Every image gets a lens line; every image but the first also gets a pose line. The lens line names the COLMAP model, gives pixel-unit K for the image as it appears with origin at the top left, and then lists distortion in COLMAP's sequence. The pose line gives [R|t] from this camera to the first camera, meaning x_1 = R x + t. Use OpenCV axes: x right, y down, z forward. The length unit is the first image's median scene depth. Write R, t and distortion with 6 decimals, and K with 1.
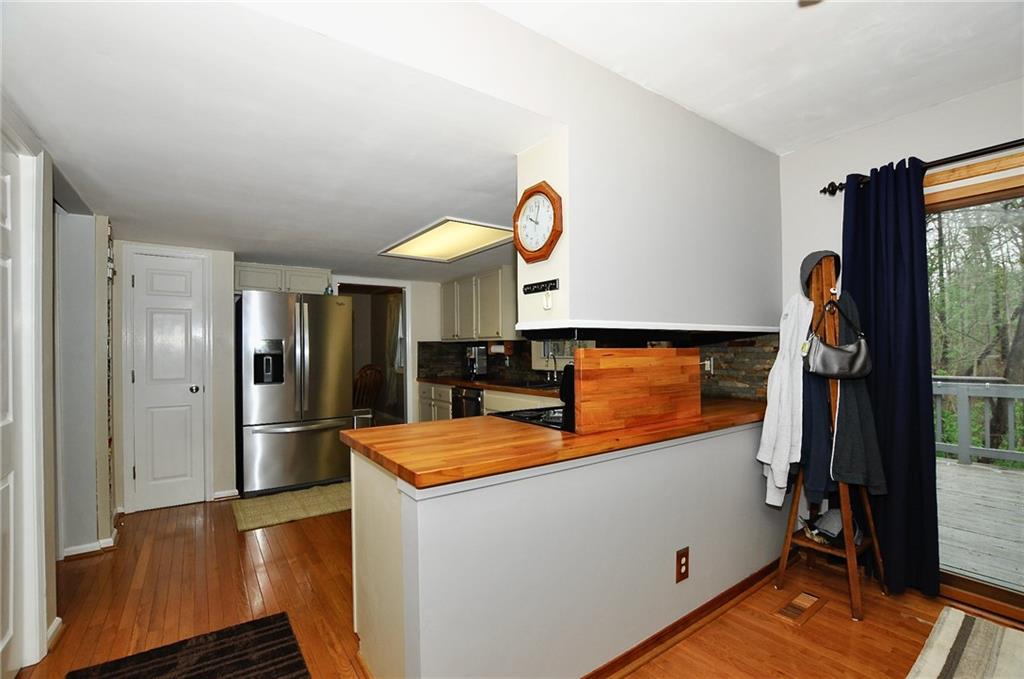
lens RADIAL K [[449.4, 0, 514.5], [0, 449.4, 348.4], [0, 0, 1]] dist [-0.038667, 0.007534]
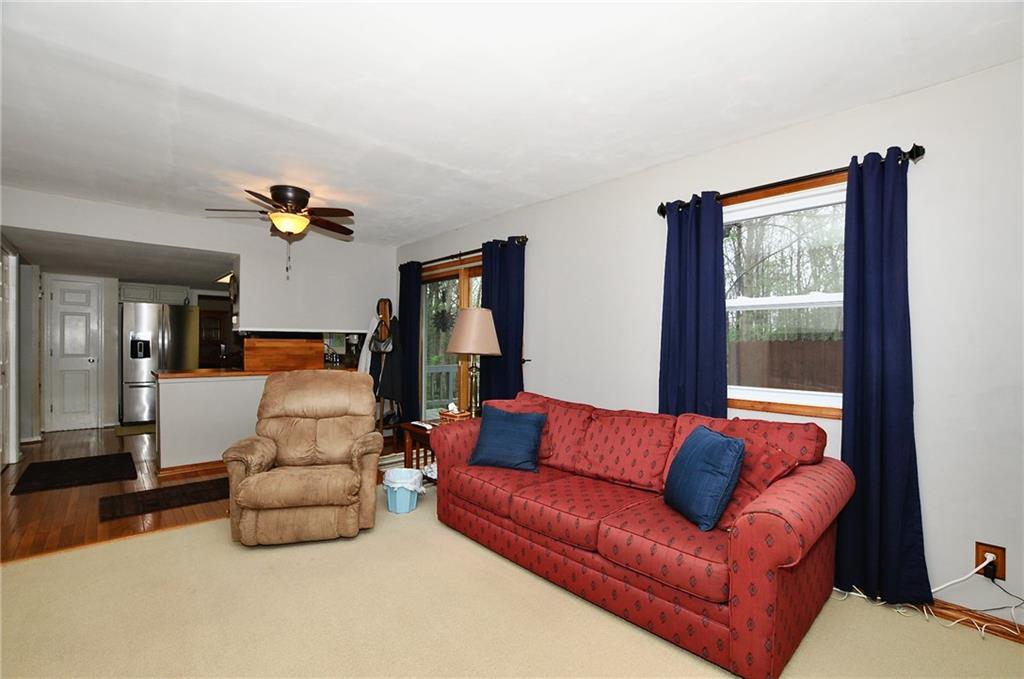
lens RADIAL K [[465.3, 0, 515.6], [0, 465.3, 342.8], [0, 0, 1]] dist [-0.016036, 0.000137]
pose [[0.994385, 0.010426, 0.105307, 0.721372], [-0.011165, 0.999917, 0.006437, -0.006160], [-0.105231, -0.007576, 0.994419, -0.941859]]
